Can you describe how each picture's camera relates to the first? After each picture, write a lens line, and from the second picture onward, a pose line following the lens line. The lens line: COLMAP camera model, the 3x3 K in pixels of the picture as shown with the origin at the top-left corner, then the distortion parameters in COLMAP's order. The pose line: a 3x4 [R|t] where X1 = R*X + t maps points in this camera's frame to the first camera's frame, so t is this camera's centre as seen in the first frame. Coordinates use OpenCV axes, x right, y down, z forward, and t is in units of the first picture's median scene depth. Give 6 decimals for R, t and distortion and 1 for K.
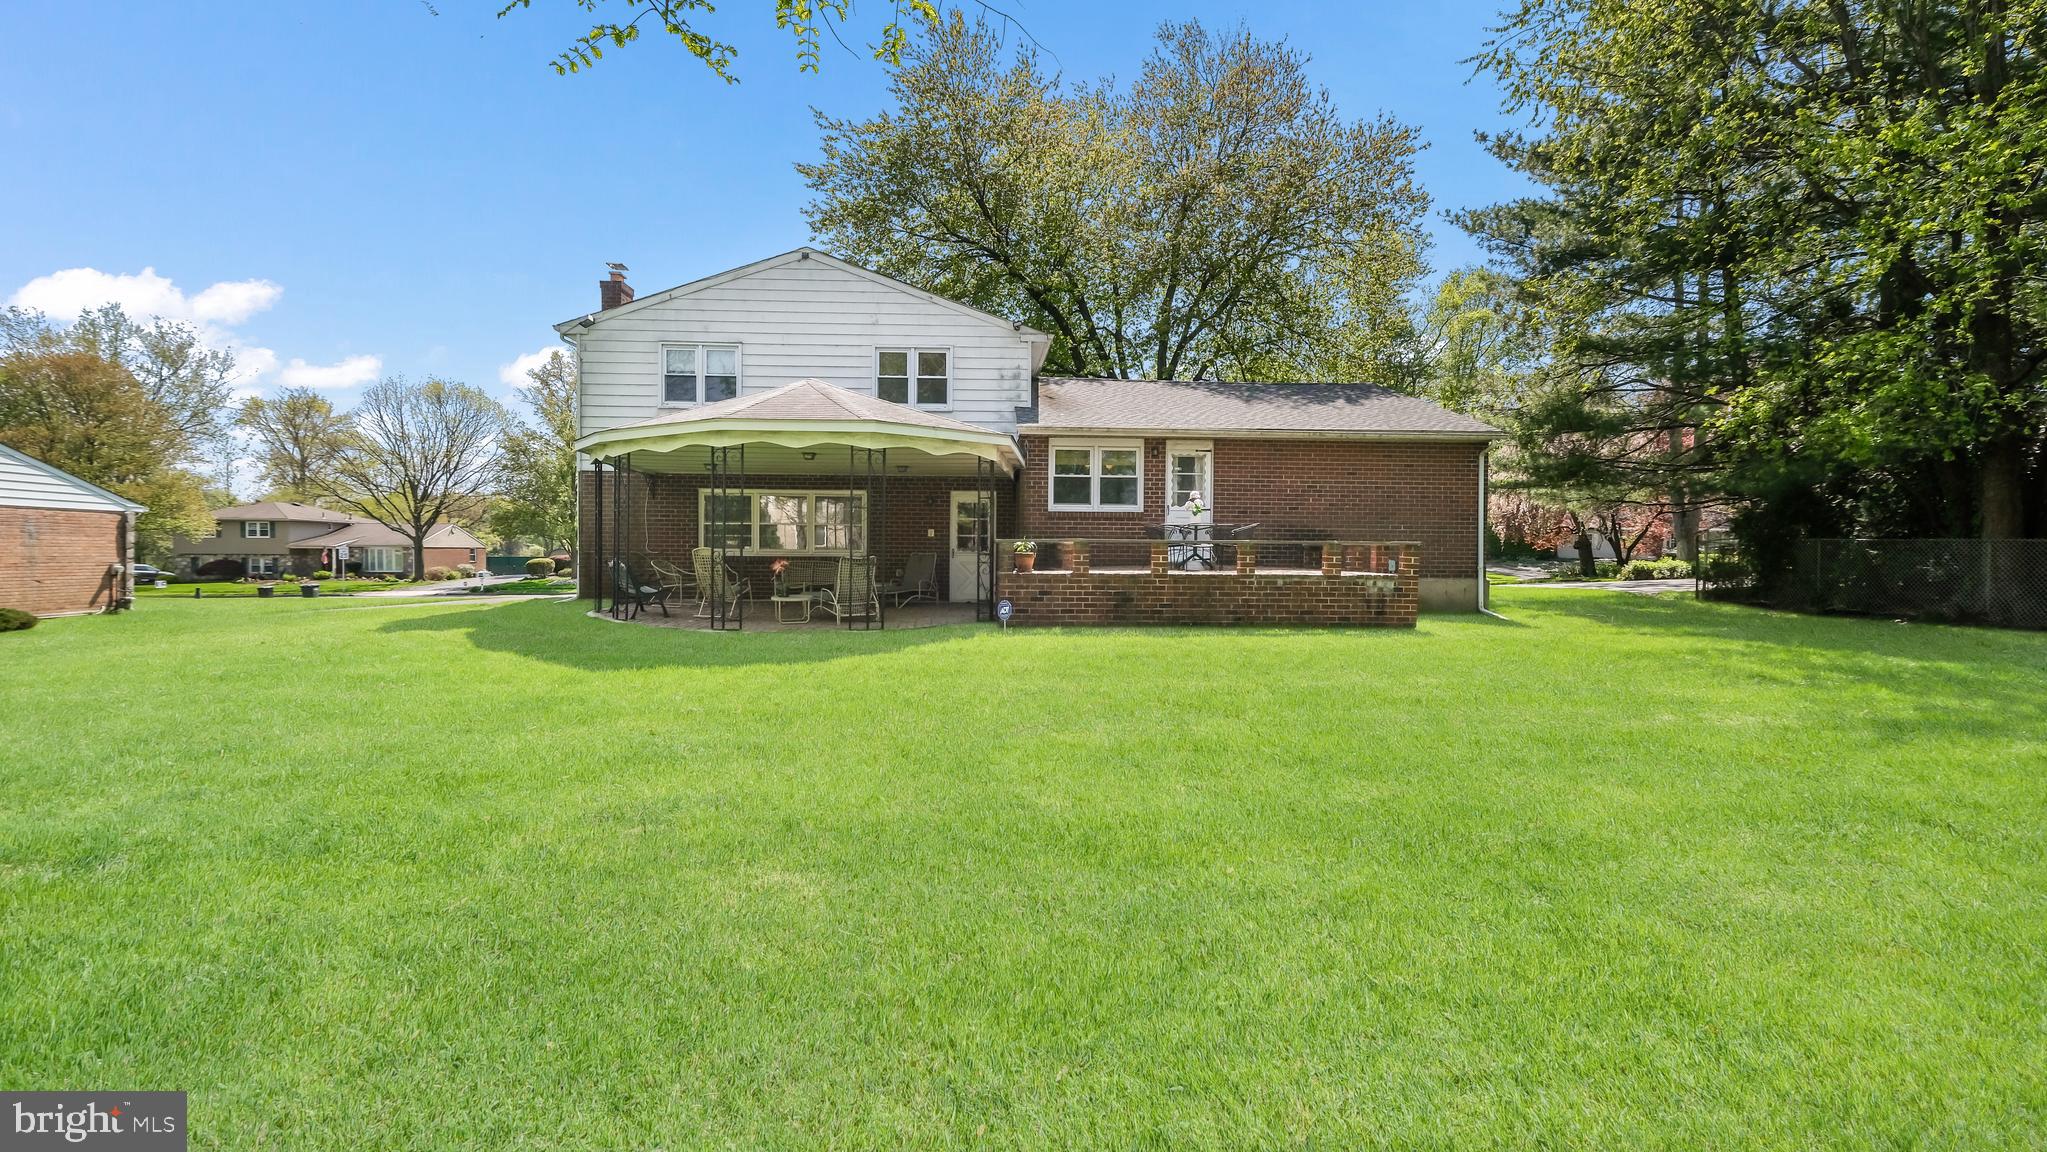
lens RADIAL K [[887.6, 0, 1027.2], [0, 887.6, 570.5], [0, 0, 1]] dist [-0.000540, 0.000015]
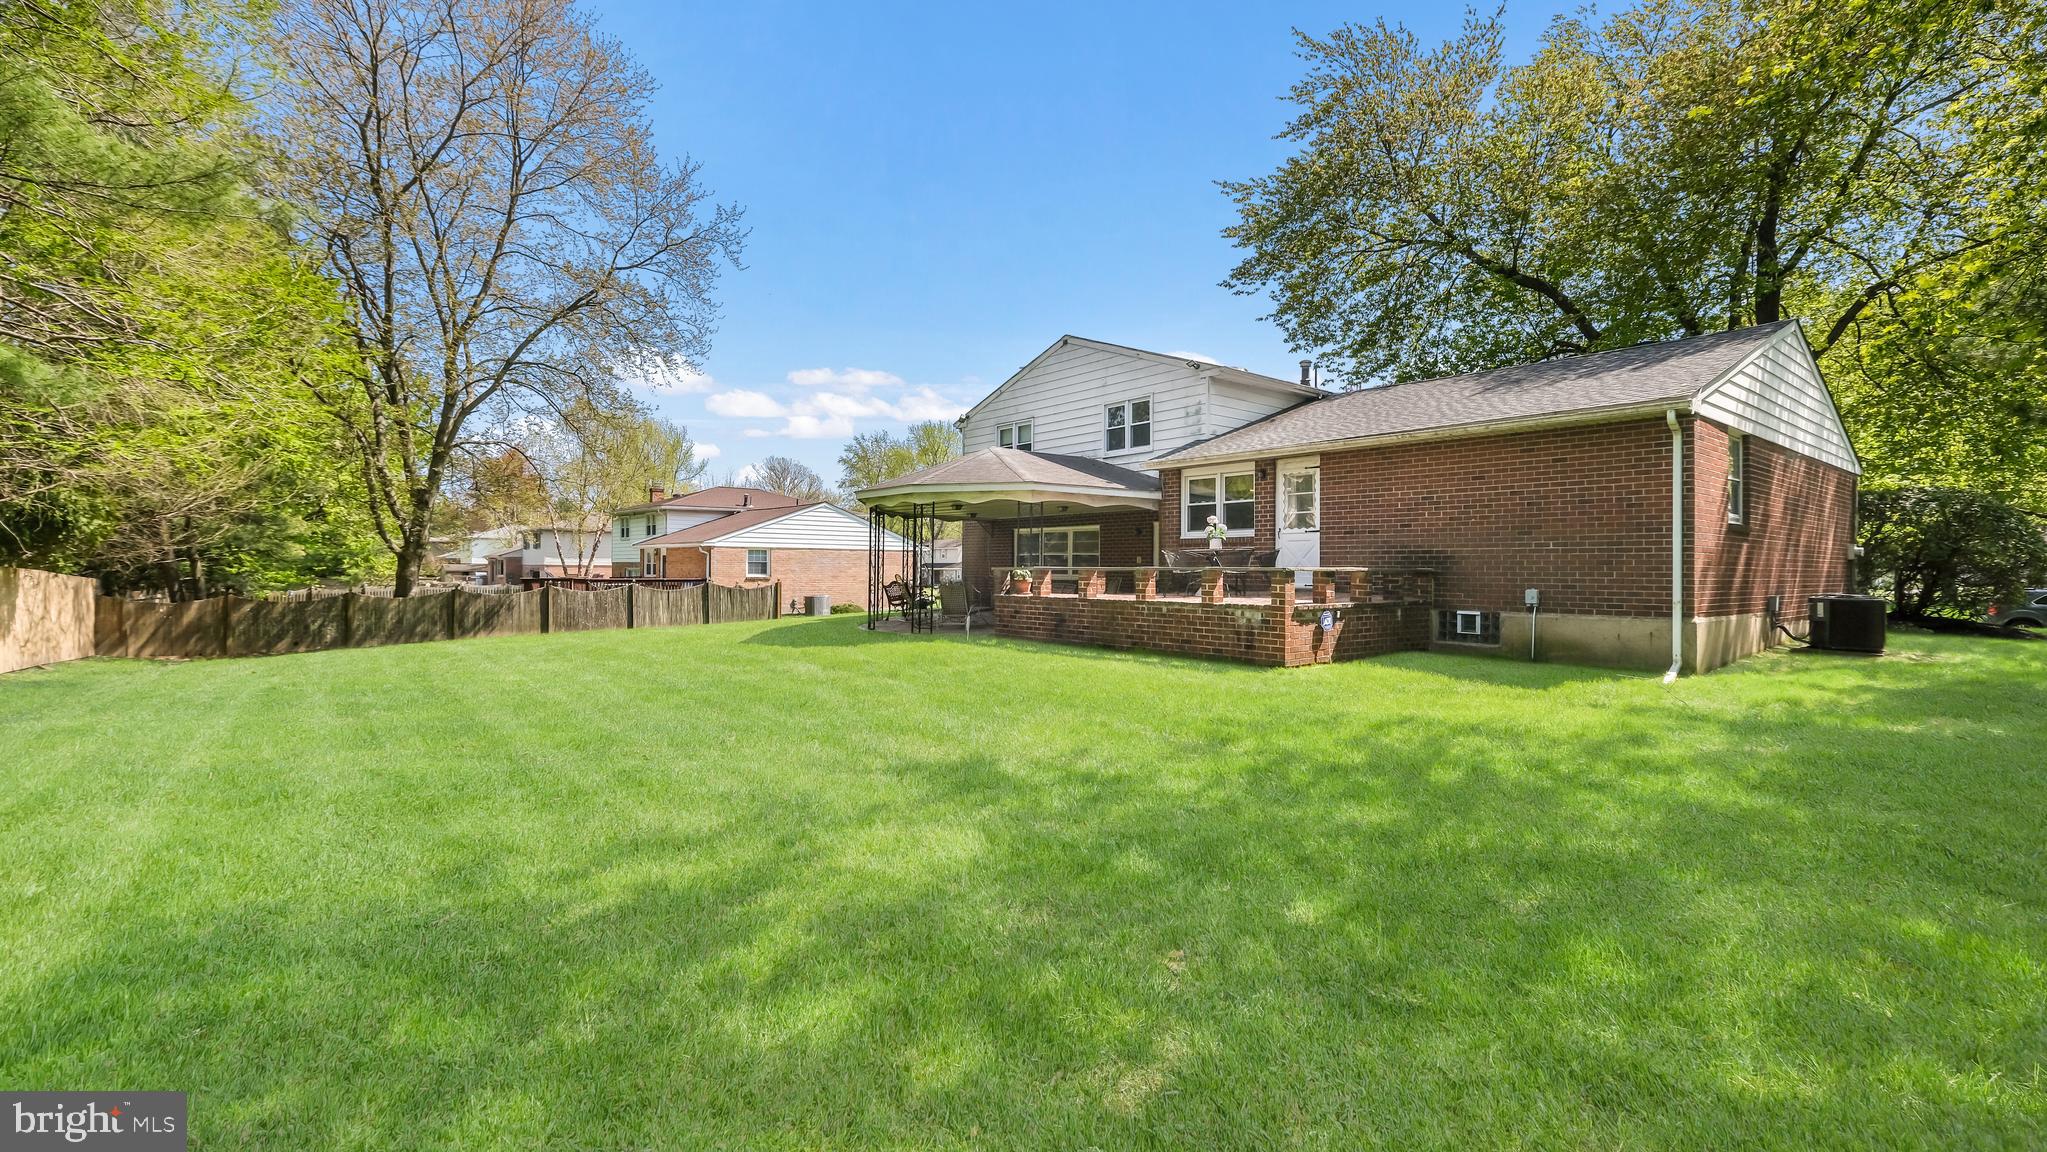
lens RADIAL K [[887.6, 0, 1028.1], [0, 887.6, 565.2], [0, 0, 1]] dist [-0.000540, 0.000015]
pose [[0.601618, -0.007662, -0.798747, 0.753486], [-0.015737, 0.999646, -0.021442, -0.009324], [0.798629, 0.025470, 0.601284, 0.214366]]
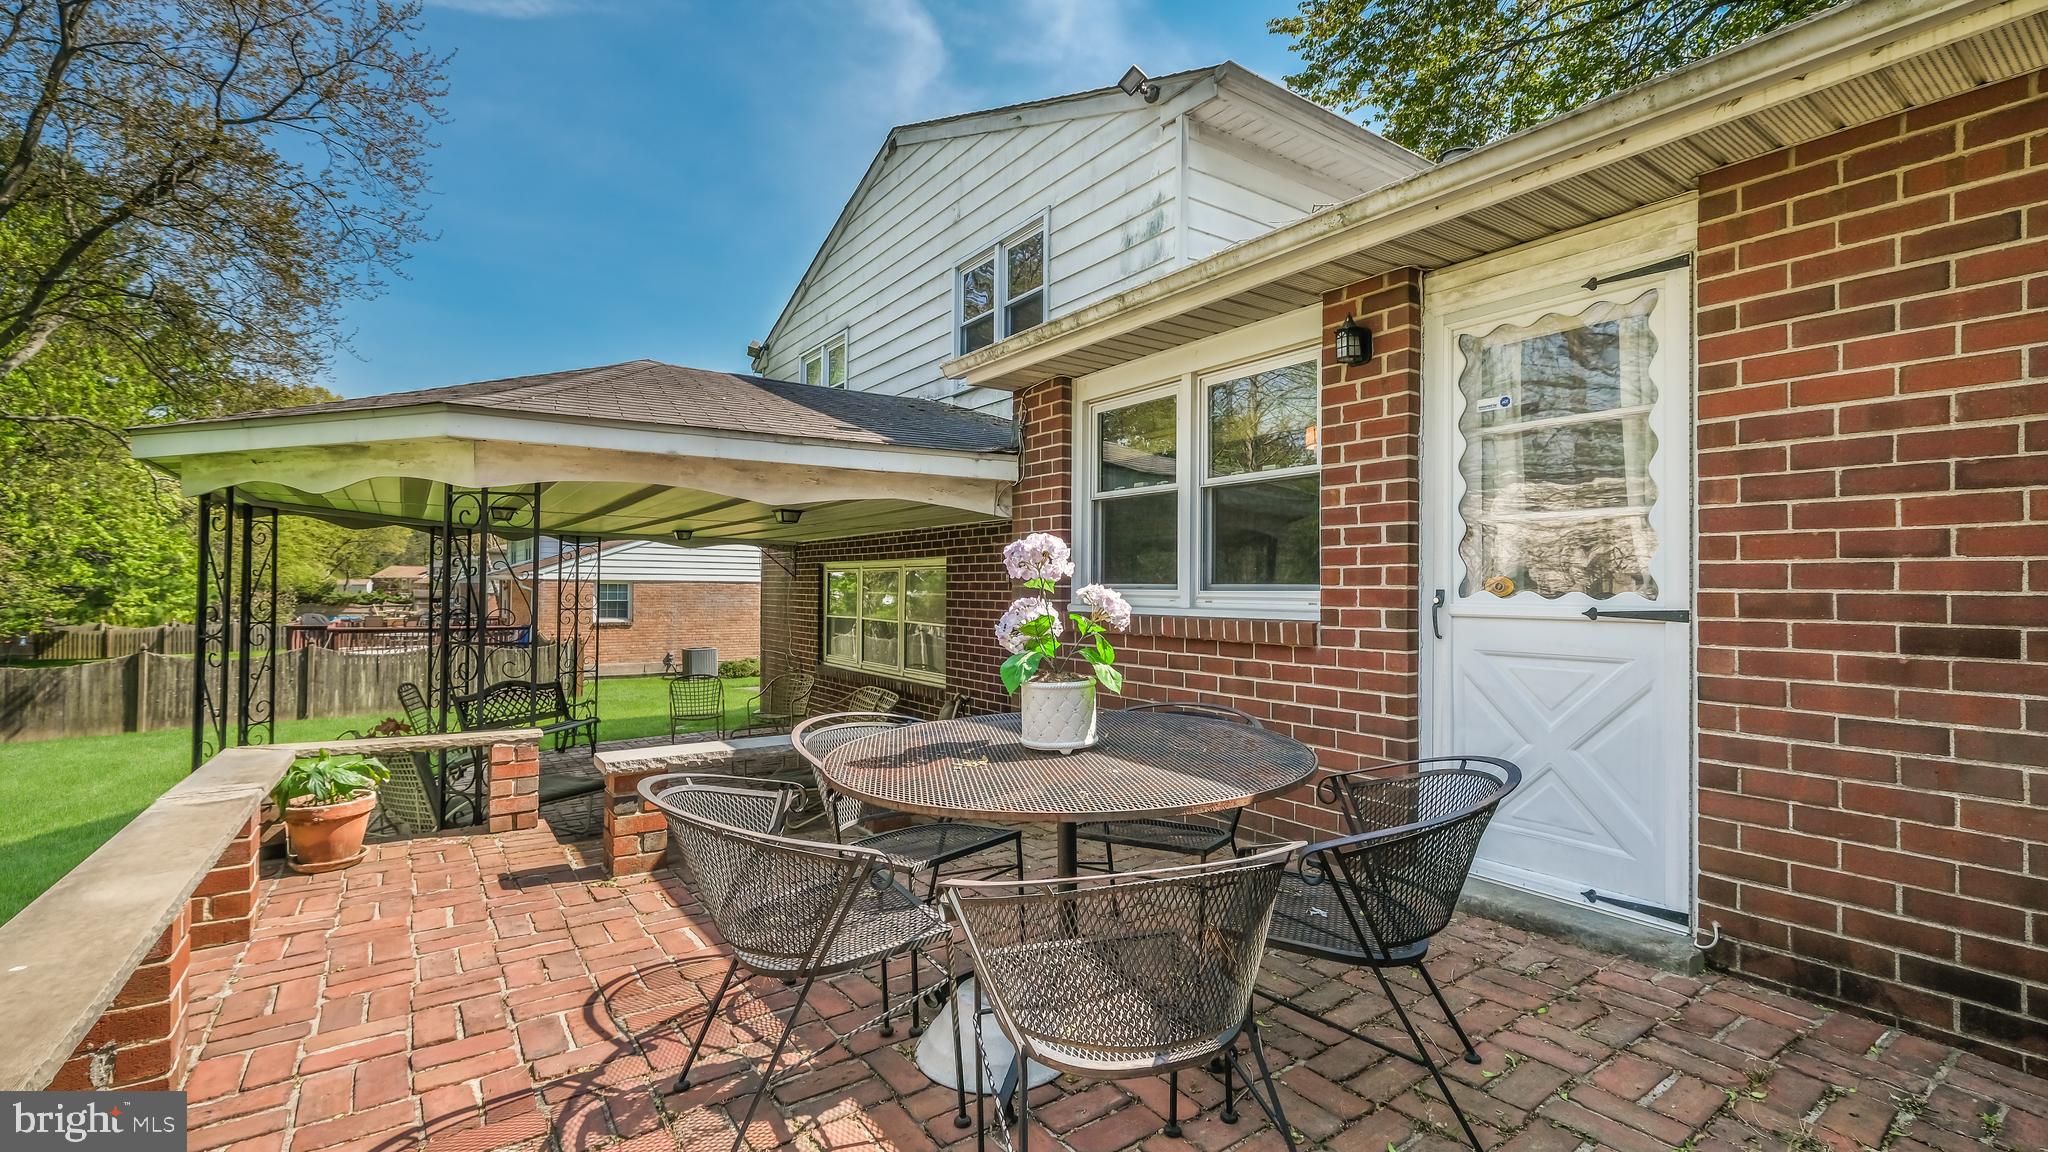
lens RADIAL K [[888.1, 0, 1018.8], [0, 888.1, 583.6], [0, 0, 1]] dist [-0.000540, 0.000015]
pose [[0.527221, -0.007200, -0.849698, 0.280325], [-0.018894, 0.999618, -0.020193, -0.069146], [0.849518, 0.026700, 0.526884, 0.809063]]
